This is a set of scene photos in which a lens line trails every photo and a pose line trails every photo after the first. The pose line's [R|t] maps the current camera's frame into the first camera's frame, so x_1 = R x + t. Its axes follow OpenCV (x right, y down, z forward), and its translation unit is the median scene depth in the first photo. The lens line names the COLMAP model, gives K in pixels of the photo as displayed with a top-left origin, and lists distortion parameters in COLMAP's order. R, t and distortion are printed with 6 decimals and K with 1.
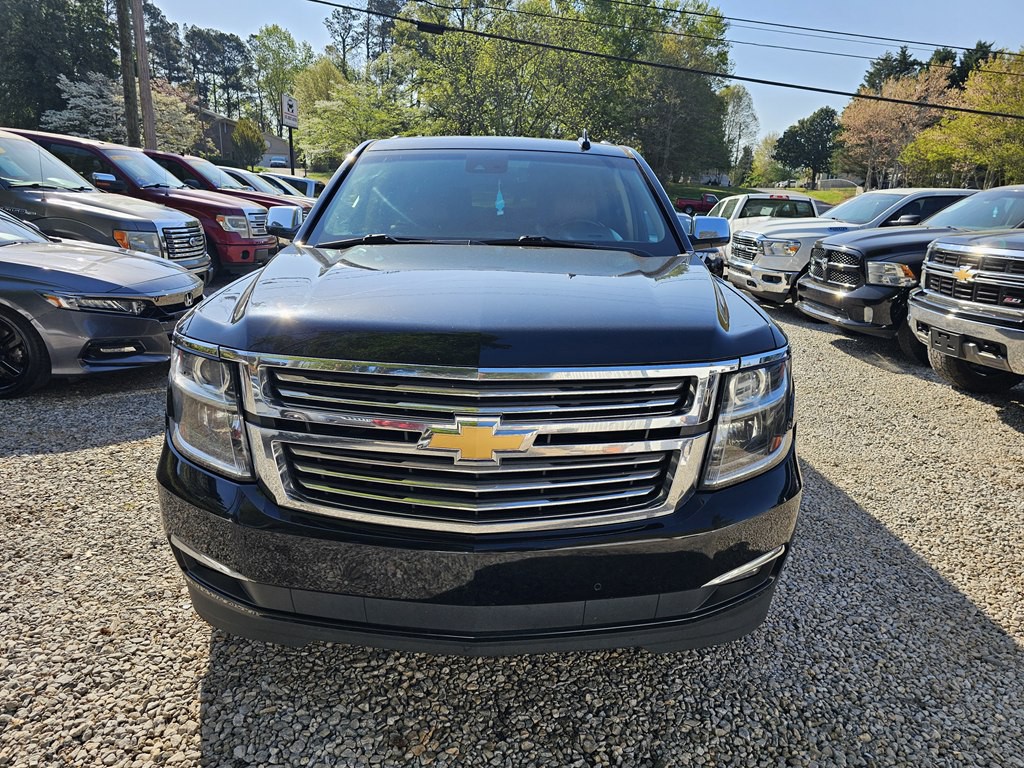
lens RADIAL K [[694.4, 0, 512.0], [0, 694.4, 384.0], [0, 0, 1]] dist [0.041197, -0.028883]
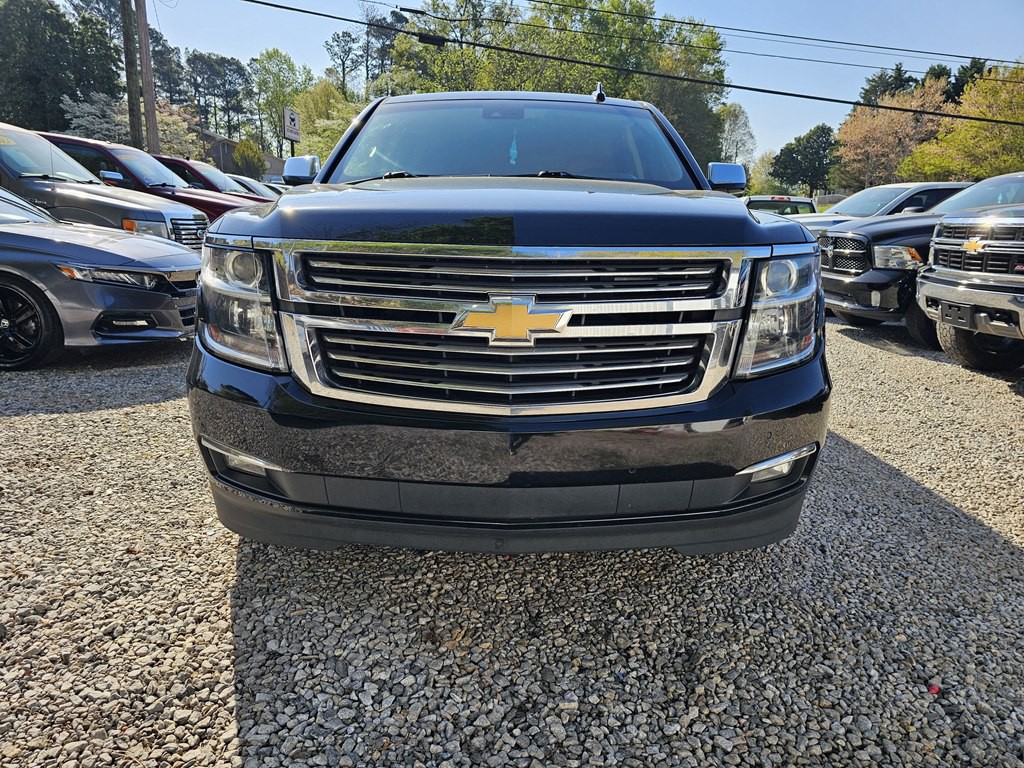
lens RADIAL K [[694.6, 0, 509.7], [0, 694.6, 387.9], [0, 0, 1]] dist [0.048158, -0.036573]
pose [[0.999980, -0.005995, -0.001814, -0.025847], [0.005950, 0.999692, -0.024077, 0.099420], [0.001958, 0.024066, 0.999708, -0.000024]]
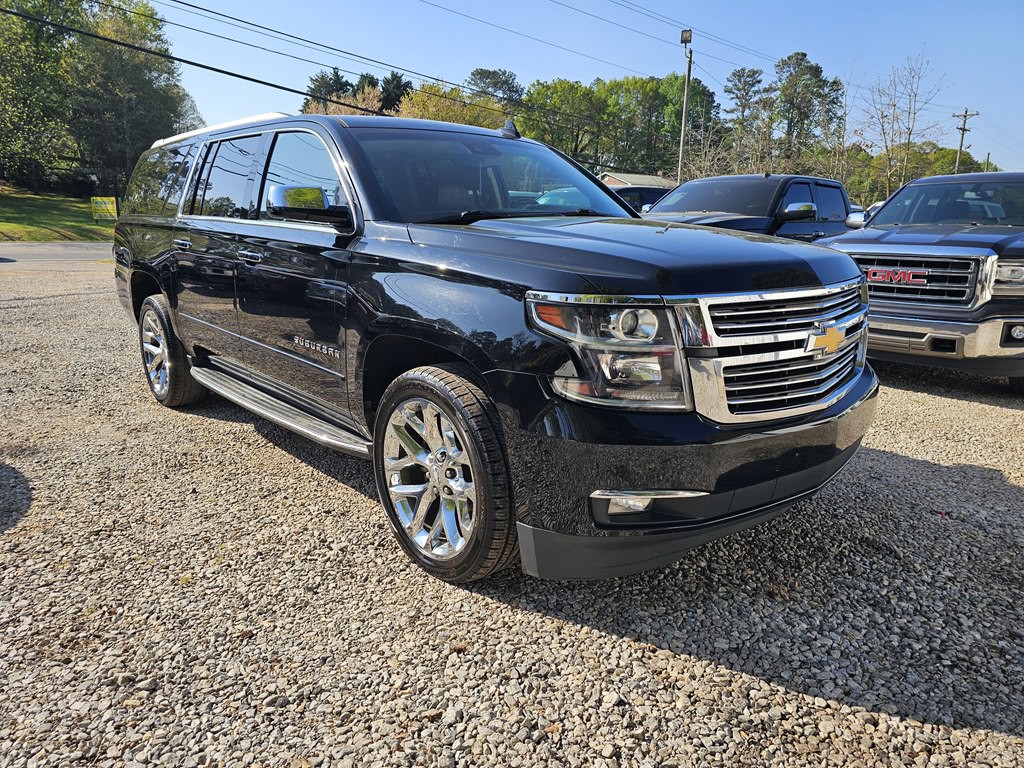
lens RADIAL K [[687.0, 0, 511.0], [0, 687.0, 380.7], [0, 0, 1]] dist [0.075955, -0.076979]
pose [[0.740771, -0.173982, 0.648836, -0.697805], [0.181245, 0.981822, 0.056345, -0.013910], [-0.646845, 0.075860, 0.758839, 0.177237]]
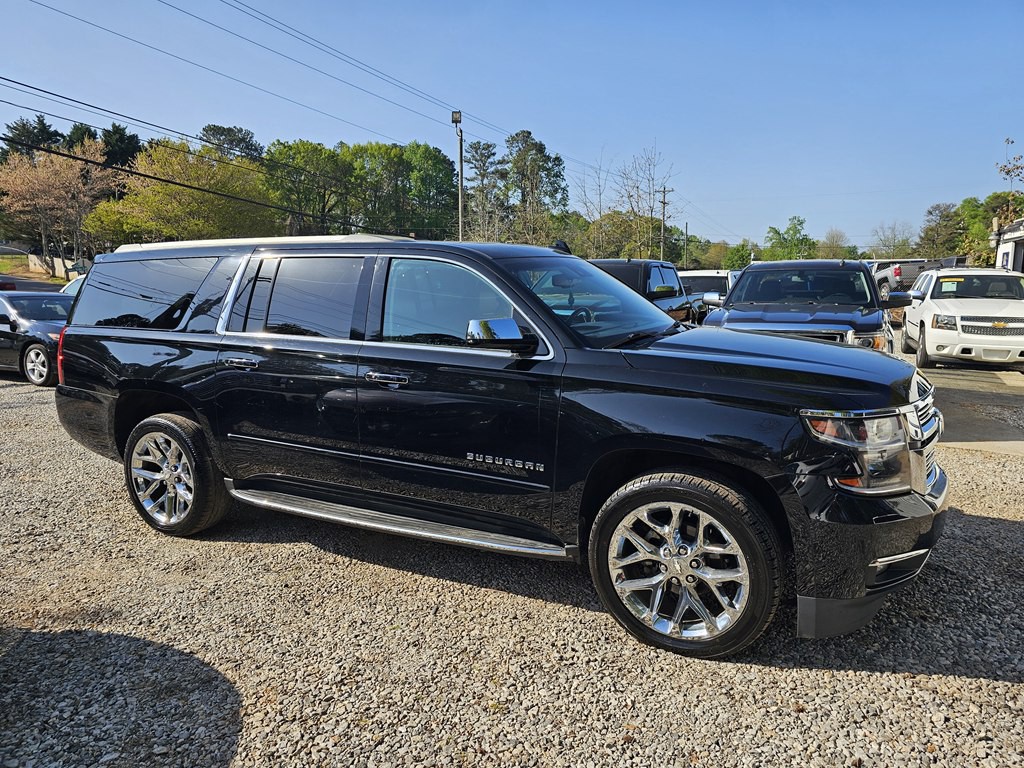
lens RADIAL K [[694.4, 0, 512.0], [0, 694.4, 384.0], [0, 0, 1]] dist [0.041197, -0.028883]
pose [[0.452952, -0.168016, 0.875560, -1.087855], [0.244848, 0.967762, 0.059042, -0.199590], [-0.857254, 0.187636, 0.479488, 0.504977]]
